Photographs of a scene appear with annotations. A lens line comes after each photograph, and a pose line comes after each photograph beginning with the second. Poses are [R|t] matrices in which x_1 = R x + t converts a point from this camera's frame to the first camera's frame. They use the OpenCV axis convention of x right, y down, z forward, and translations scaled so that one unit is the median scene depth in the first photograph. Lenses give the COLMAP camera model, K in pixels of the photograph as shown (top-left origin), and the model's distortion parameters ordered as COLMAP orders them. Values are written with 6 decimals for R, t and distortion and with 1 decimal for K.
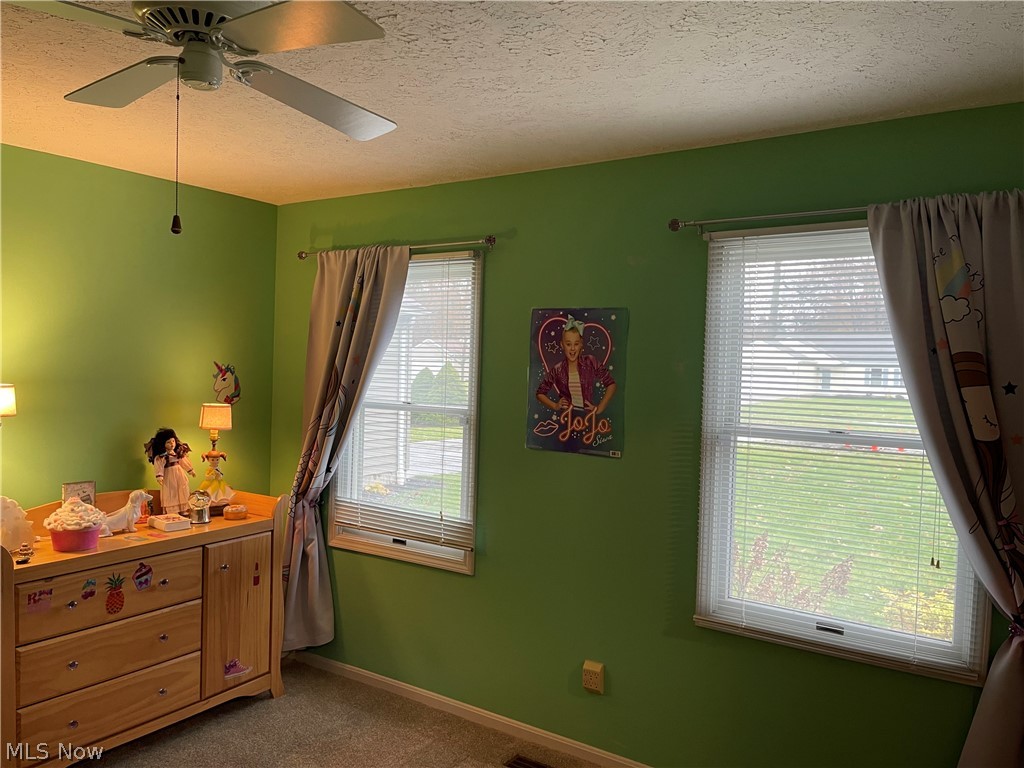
lens RADIAL K [[773.4, 0, 515.4], [0, 773.4, 385.6], [0, 0, 1]] dist [0.037172, -0.029723]
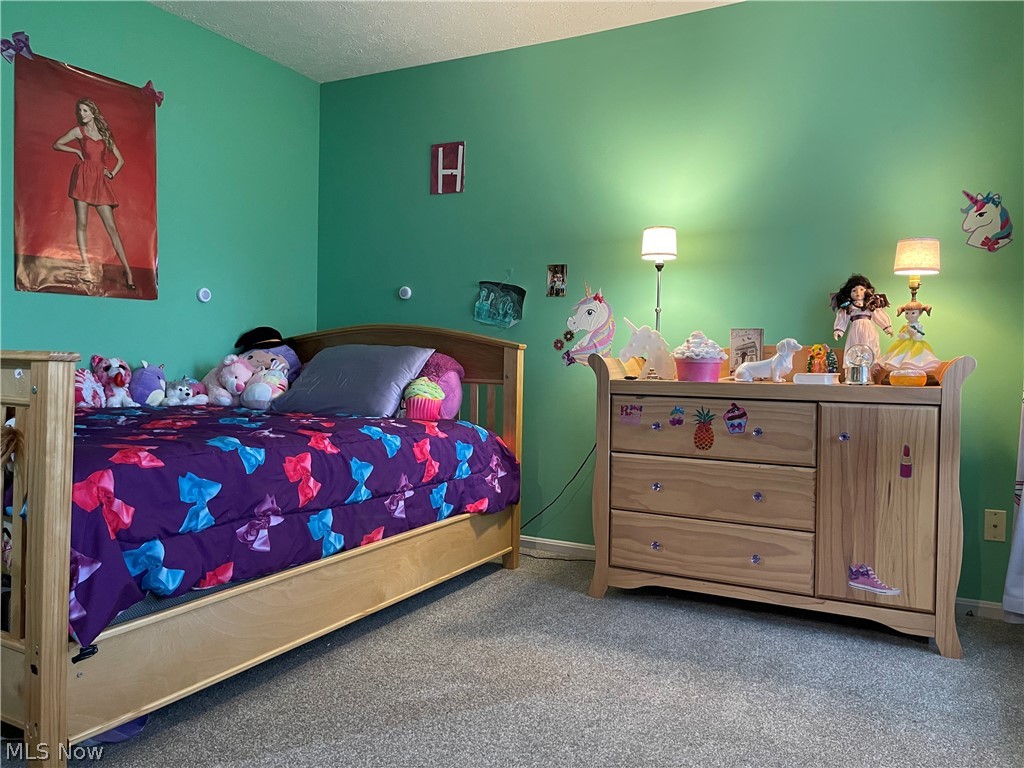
lens RADIAL K [[773.4, 0, 513.9], [0, 773.4, 377.5], [0, 0, 1]] dist [0.037172, -0.029723]
pose [[0.109579, 0.006780, -0.993955, 0.351805], [-0.040329, 0.999184, 0.002369, 0.188412], [0.993160, 0.039826, 0.109763, 0.594356]]
